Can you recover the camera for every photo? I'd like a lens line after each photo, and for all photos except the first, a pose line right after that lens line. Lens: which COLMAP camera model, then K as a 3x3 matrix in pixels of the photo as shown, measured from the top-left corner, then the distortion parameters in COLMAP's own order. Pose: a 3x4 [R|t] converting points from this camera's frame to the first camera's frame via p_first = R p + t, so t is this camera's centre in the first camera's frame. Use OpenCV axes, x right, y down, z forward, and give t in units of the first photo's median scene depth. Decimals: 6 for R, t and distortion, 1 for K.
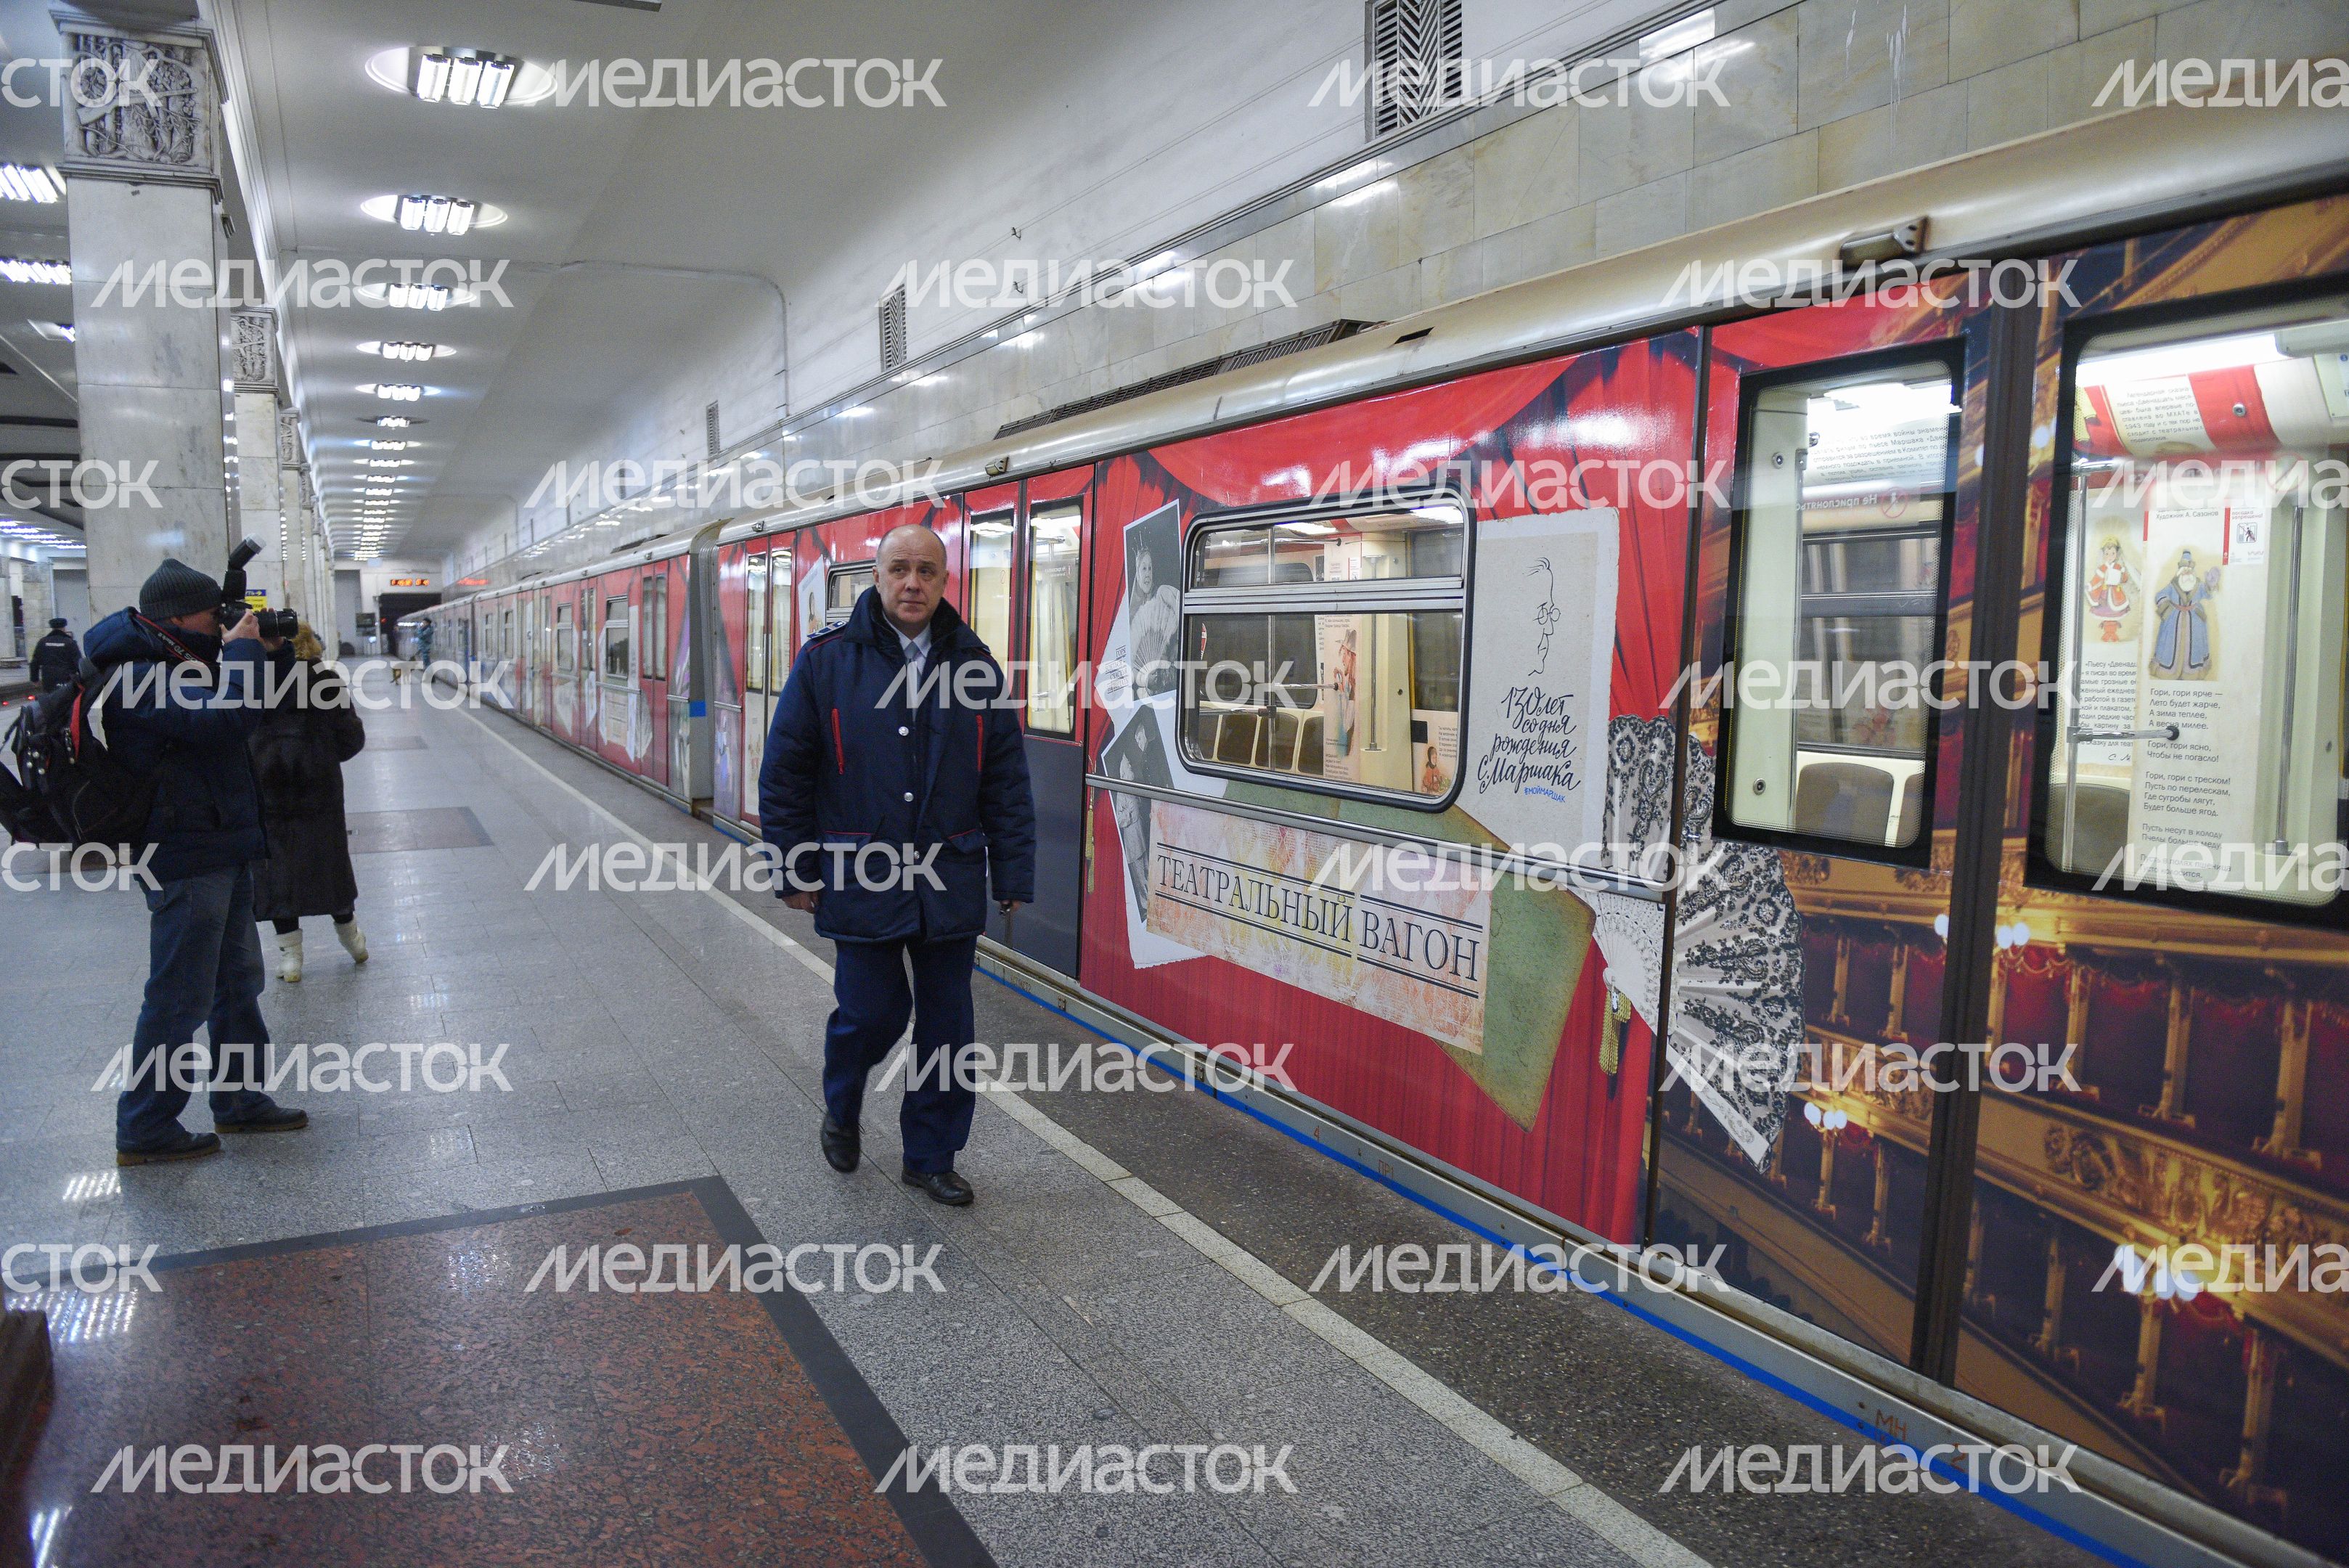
lens RADIAL K [[1605.4, 0, 1173.9], [0, 1605.4, 793.1], [0, 0, 1]] dist [-0.047590, -0.005762]
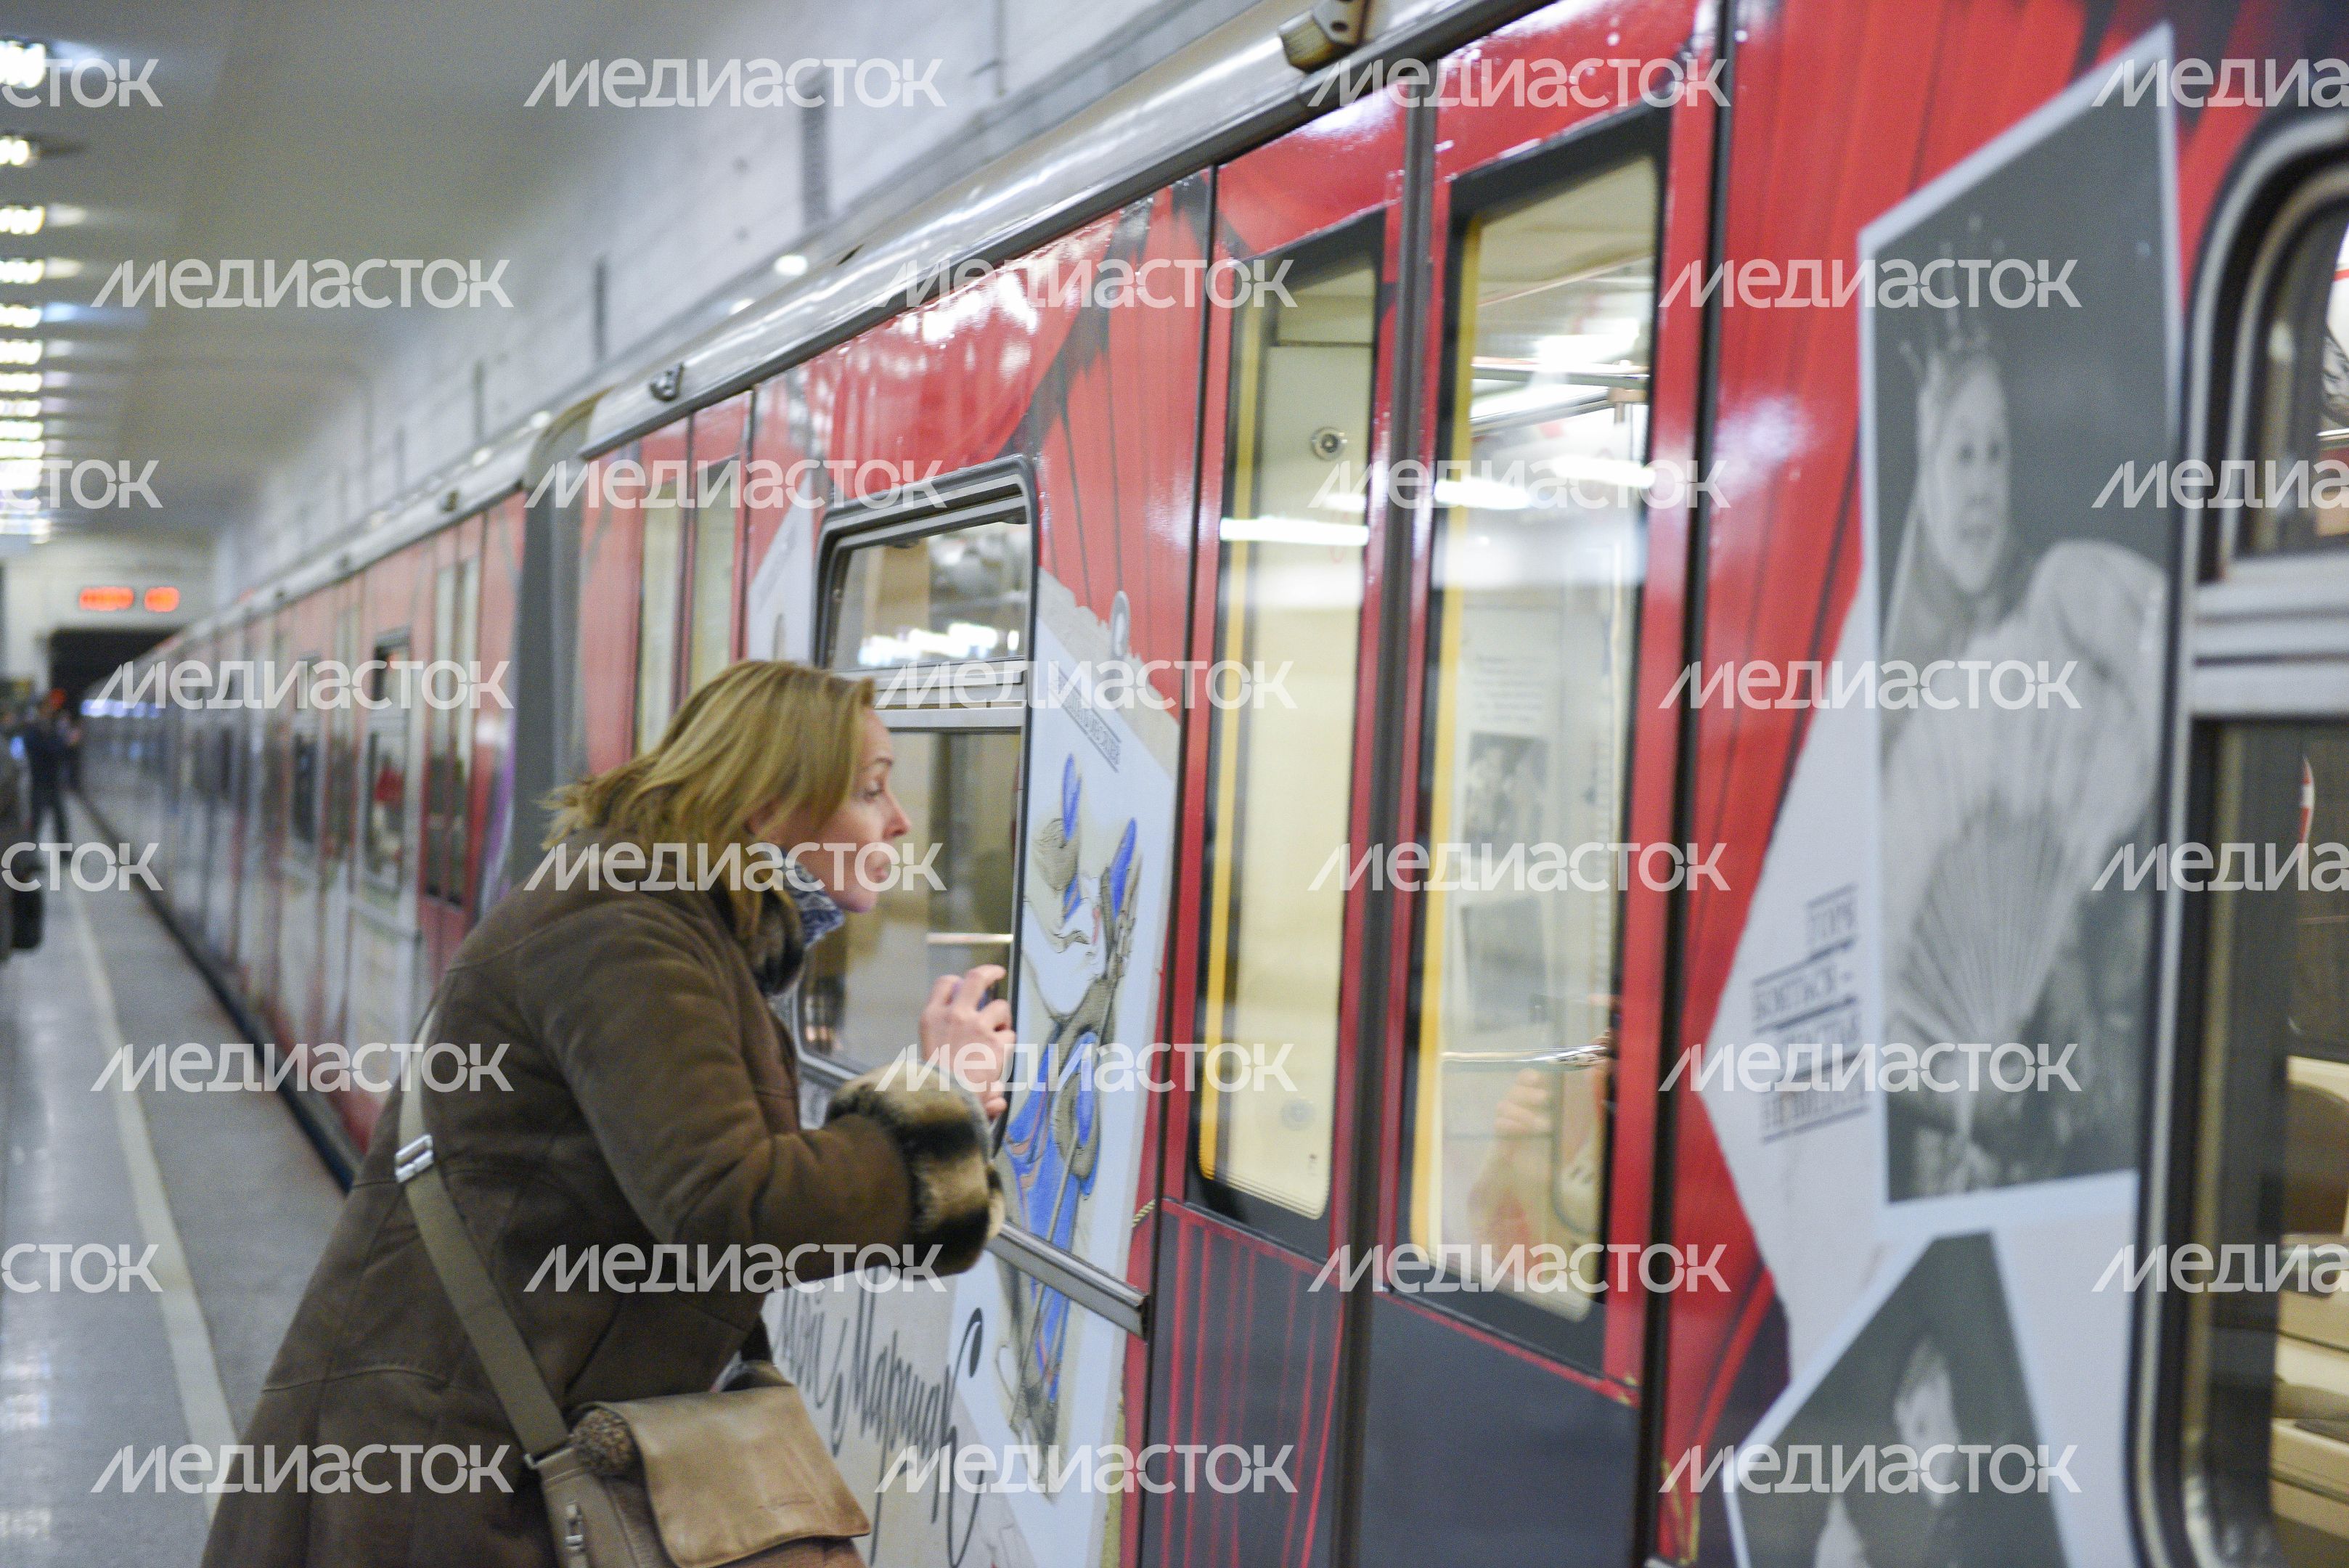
lens RADIAL K [[4435.8, 0, 1173.9], [0, 4435.8, 785.5], [0, 0, 1]] dist [0.133664, -0.293210]
pose [[0.974220, 0.015655, -0.225056, 0.011600], [-0.036520, 0.995375, -0.088849, -0.089573], [0.222625, 0.094778, 0.970286, 0.795795]]
